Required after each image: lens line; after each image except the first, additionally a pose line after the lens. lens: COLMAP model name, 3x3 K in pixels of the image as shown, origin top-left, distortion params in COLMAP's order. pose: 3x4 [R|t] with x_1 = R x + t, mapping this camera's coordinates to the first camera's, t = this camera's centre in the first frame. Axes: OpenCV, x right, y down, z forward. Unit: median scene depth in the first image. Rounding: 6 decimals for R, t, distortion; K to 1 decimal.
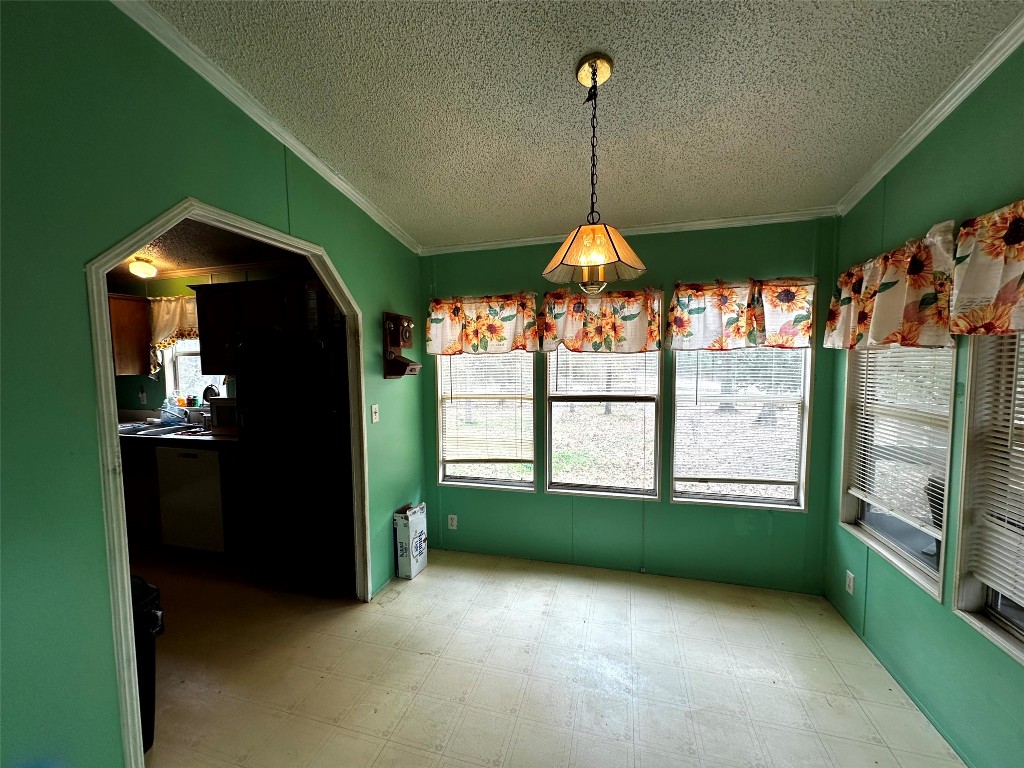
lens RADIAL K [[407.3, 0, 509.8], [0, 407.3, 381.7], [0, 0, 1]] dist [-0.000507, 0.000564]
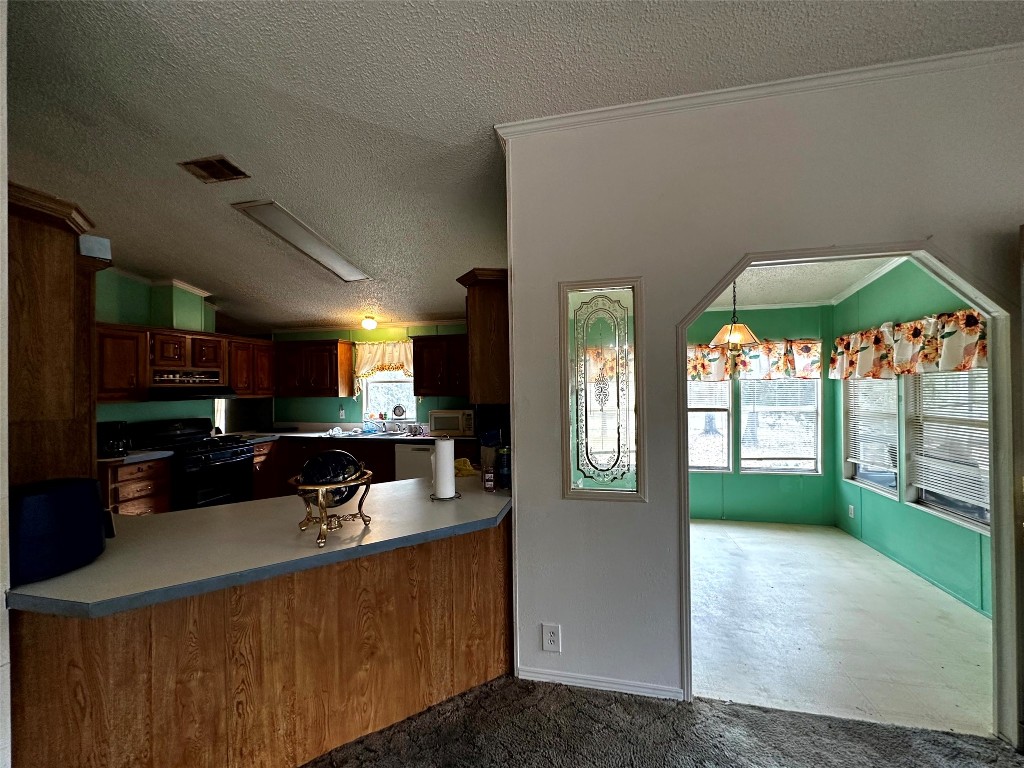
lens RADIAL K [[407.3, 0, 509.8], [0, 407.3, 381.7], [0, 0, 1]] dist [-0.000507, 0.000564]
pose [[0.998510, 0.000297, 0.054563, -0.691859], [0.003371, 0.997739, -0.067118, 0.043008], [-0.054460, 0.067202, 0.996252, -0.669060]]
